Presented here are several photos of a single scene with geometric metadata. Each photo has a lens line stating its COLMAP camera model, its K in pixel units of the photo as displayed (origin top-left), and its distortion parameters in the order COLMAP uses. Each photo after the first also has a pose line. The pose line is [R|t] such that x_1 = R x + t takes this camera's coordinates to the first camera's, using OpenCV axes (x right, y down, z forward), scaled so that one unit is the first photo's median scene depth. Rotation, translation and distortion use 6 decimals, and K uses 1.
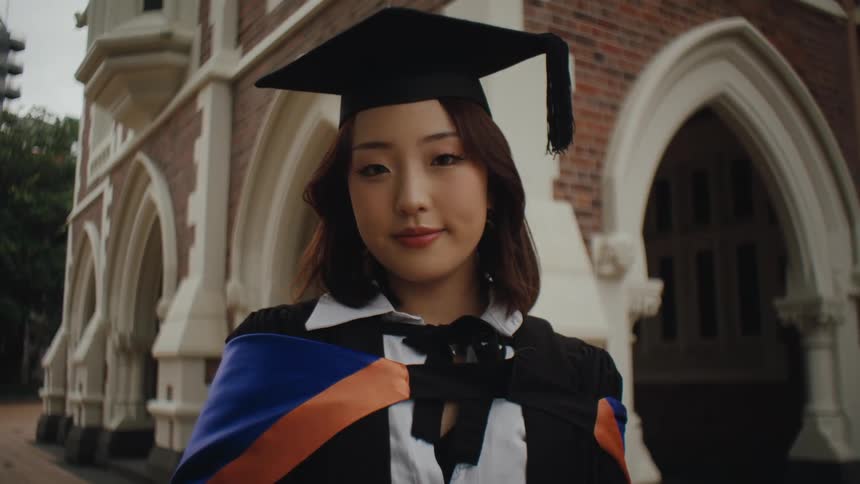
lens RADIAL K [[851.2, 0, 429.3], [0, 851.2, 231.6], [0, 0, 1]] dist [-0.196155, 0.267616]
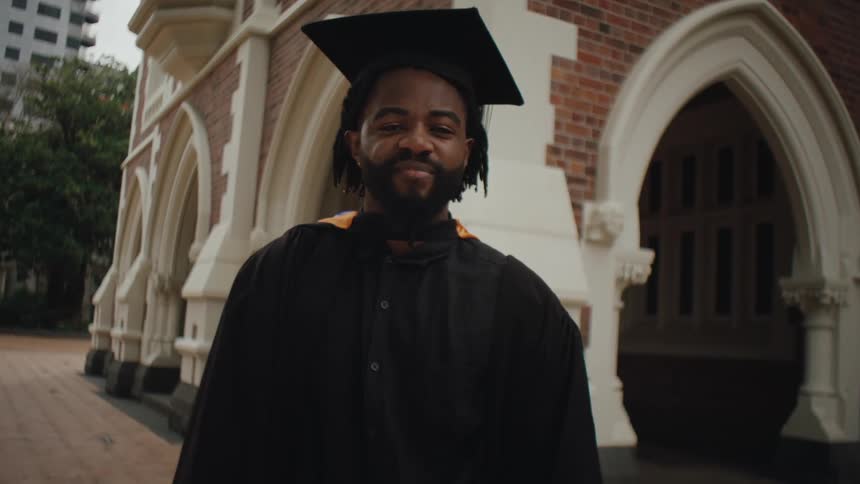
lens RADIAL K [[851.2, 0, 429.3], [0, 851.2, 231.6], [0, 0, 1]] dist [-0.196155, 0.267616]
pose [[0.995475, 0.059716, -0.073913, 0.055064], [-0.056606, 0.997449, 0.043482, 0.004570], [0.076321, -0.039101, 0.996316, -0.028396]]
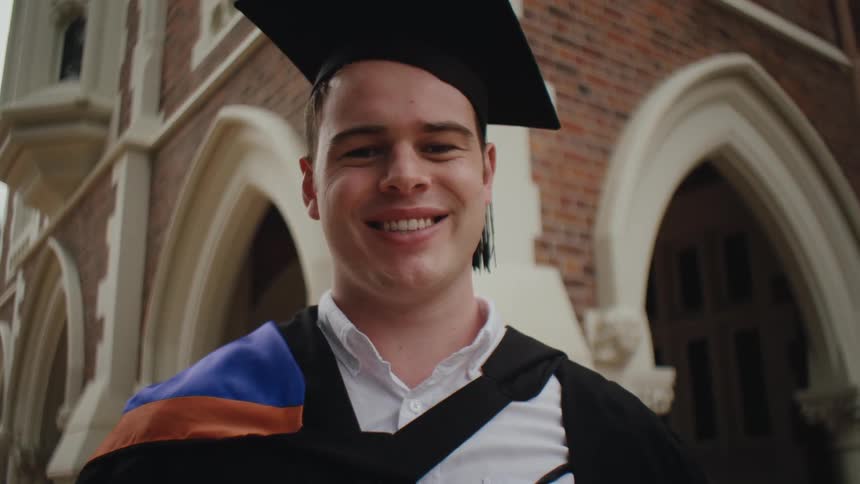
lens RADIAL K [[851.2, 0, 429.3], [0, 851.2, 231.6], [0, 0, 1]] dist [-0.196155, 0.267616]
pose [[0.998722, -0.009752, 0.049599, 0.008413], [0.015958, 0.991863, -0.126307, 0.018409], [-0.047963, 0.126937, 0.990751, 0.154239]]
